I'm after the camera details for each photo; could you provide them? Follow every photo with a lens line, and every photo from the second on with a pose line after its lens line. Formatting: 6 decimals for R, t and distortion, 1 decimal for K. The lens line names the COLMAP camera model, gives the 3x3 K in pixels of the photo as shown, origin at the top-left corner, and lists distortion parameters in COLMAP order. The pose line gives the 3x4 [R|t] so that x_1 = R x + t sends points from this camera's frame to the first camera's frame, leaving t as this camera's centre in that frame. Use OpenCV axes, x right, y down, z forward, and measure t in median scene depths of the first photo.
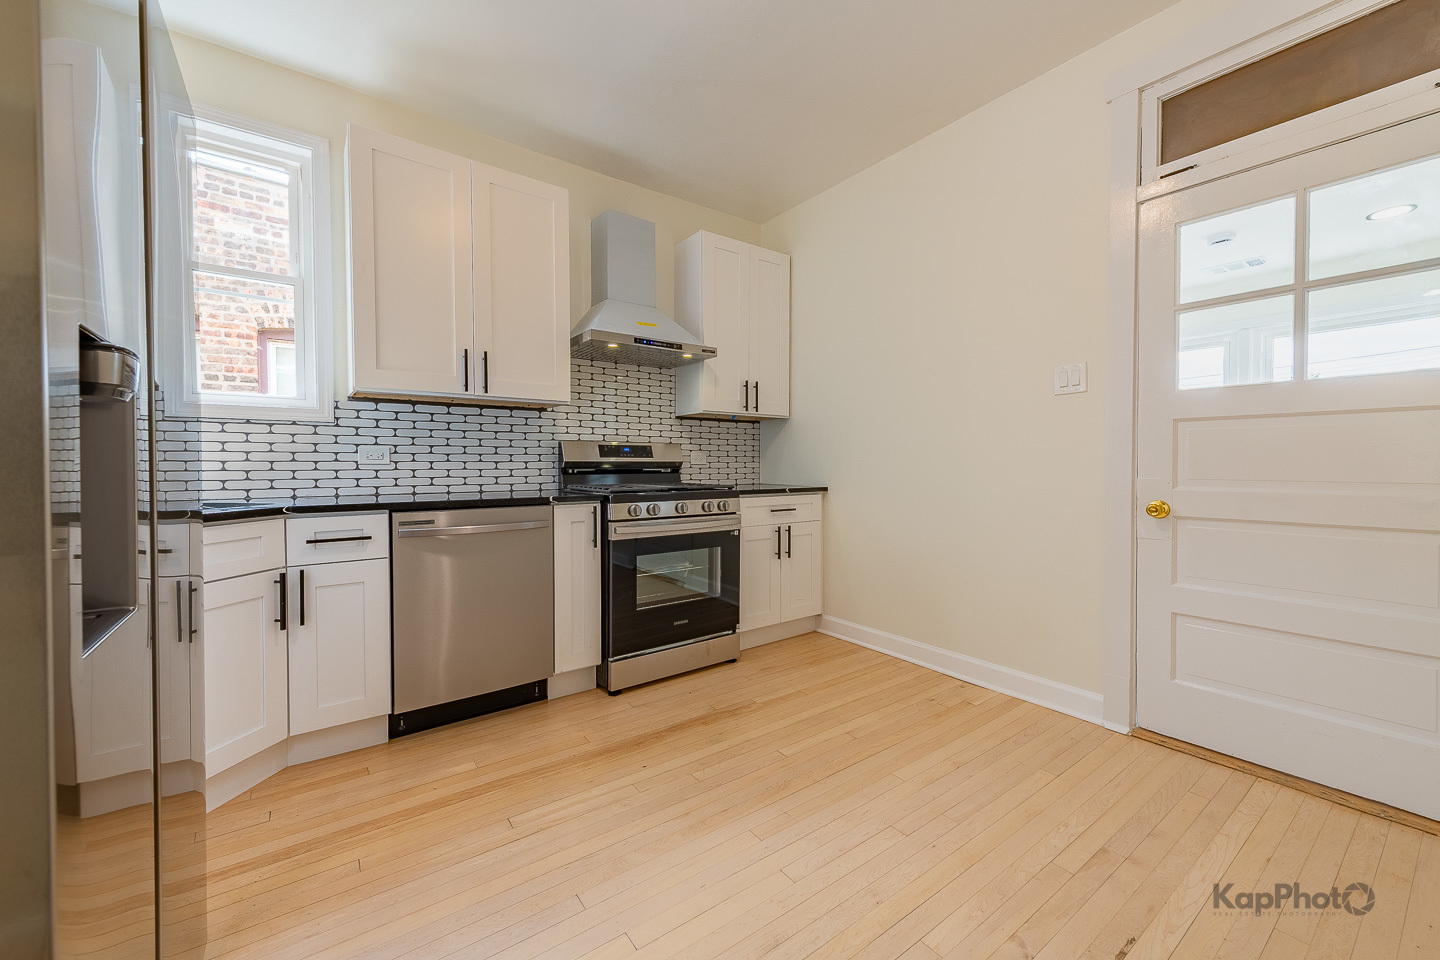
lens RADIAL K [[563.9, 0, 719.2], [0, 563.9, 473.7], [0, 0, 1]] dist [0.017304, -0.006517]
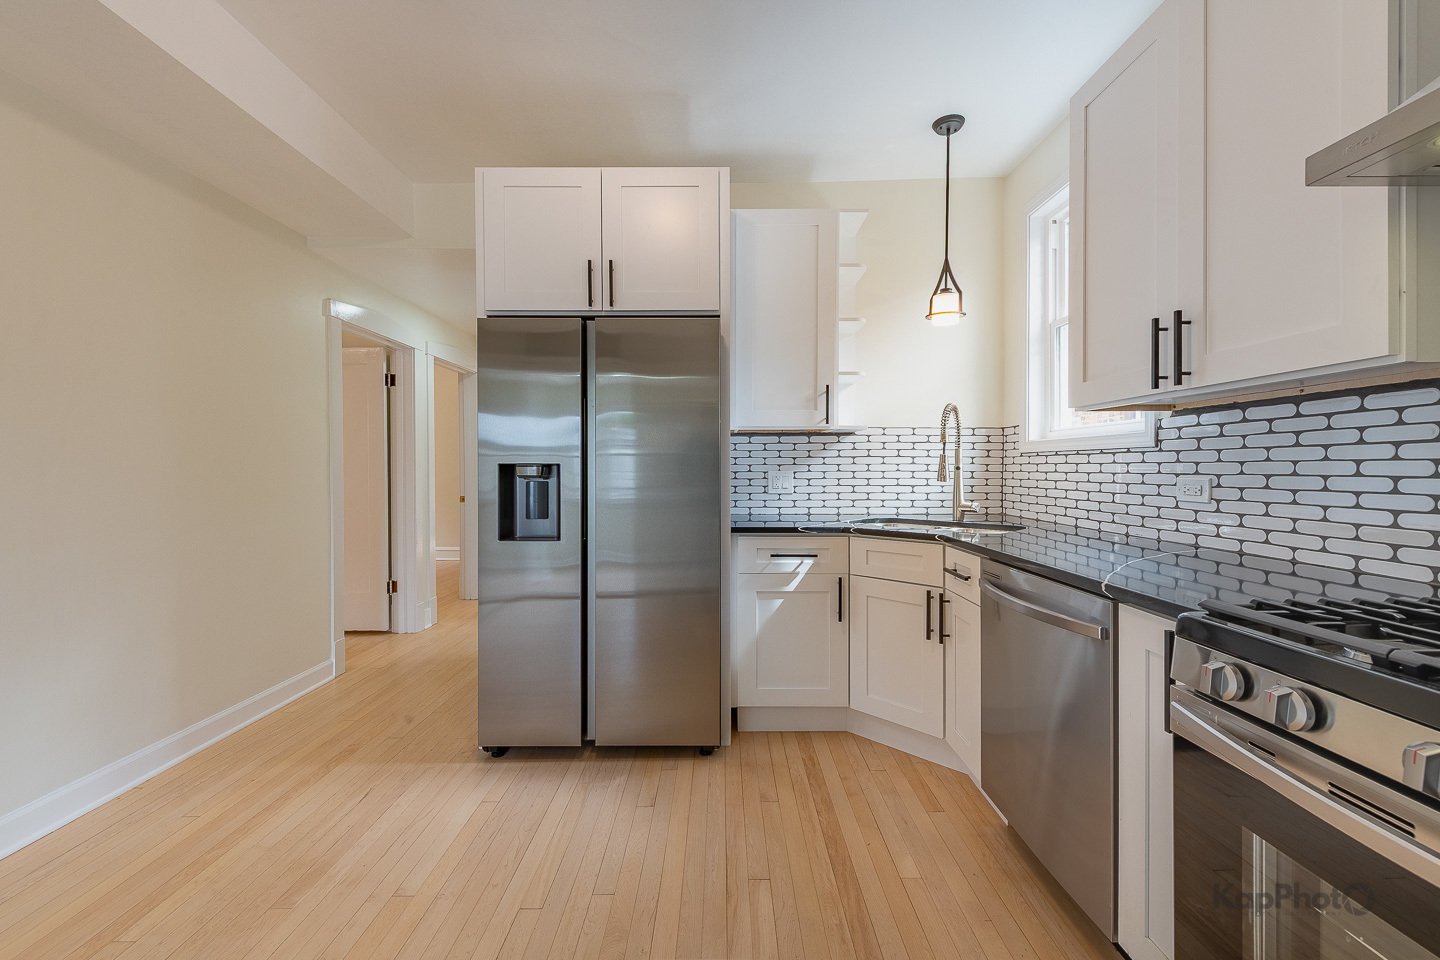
lens RADIAL K [[563.9, 0, 719.2], [0, 563.9, 473.7], [0, 0, 1]] dist [0.017304, -0.006517]
pose [[-0.589315, 0.009623, -0.807846, 0.295087], [-0.011428, 0.999730, 0.020245, -0.056792], [0.807823, 0.021163, -0.589045, 0.896216]]
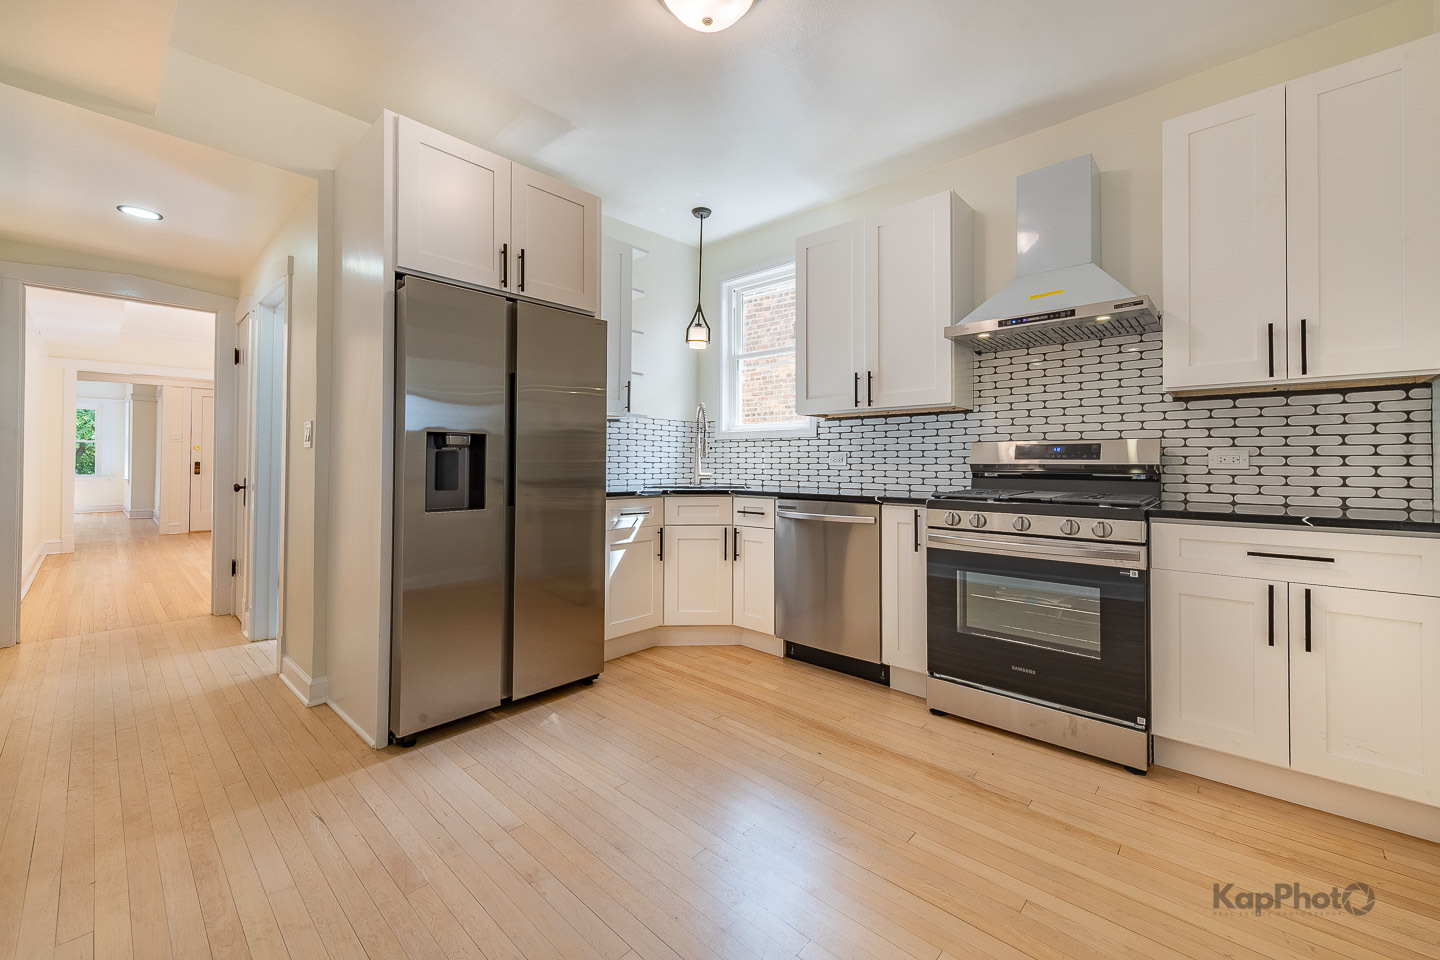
lens RADIAL K [[566.8, 0, 718.0], [0, 566.8, 455.5], [0, 0, 1]] dist [0.019357, -0.006403]
pose [[0.193550, -0.011058, -0.981028, 0.642761], [-0.019993, 0.999684, -0.015213, -0.014329], [0.980887, 0.022558, 0.193267, 0.432409]]
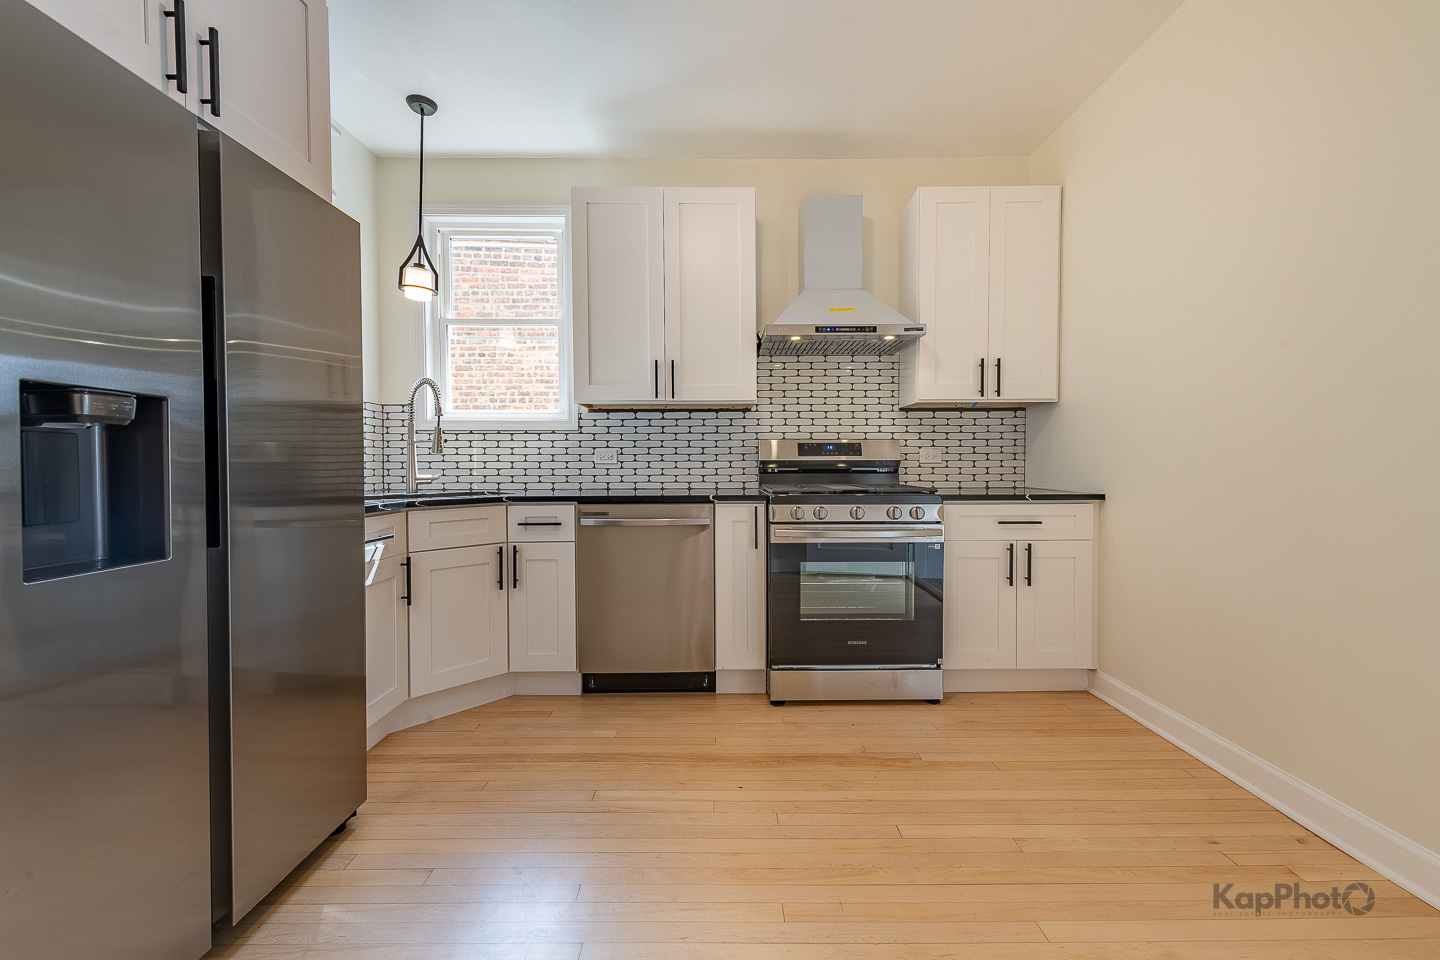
lens RADIAL K [[563.9, 0, 719.2], [0, 563.9, 473.7], [0, 0, 1]] dist [0.017304, -0.006517]
pose [[0.807853, 0.009003, -0.589315, 0.280943], [-0.007341, 0.999959, 0.005213, -0.003431], [0.589338, 0.000115, 0.807887, 0.163555]]
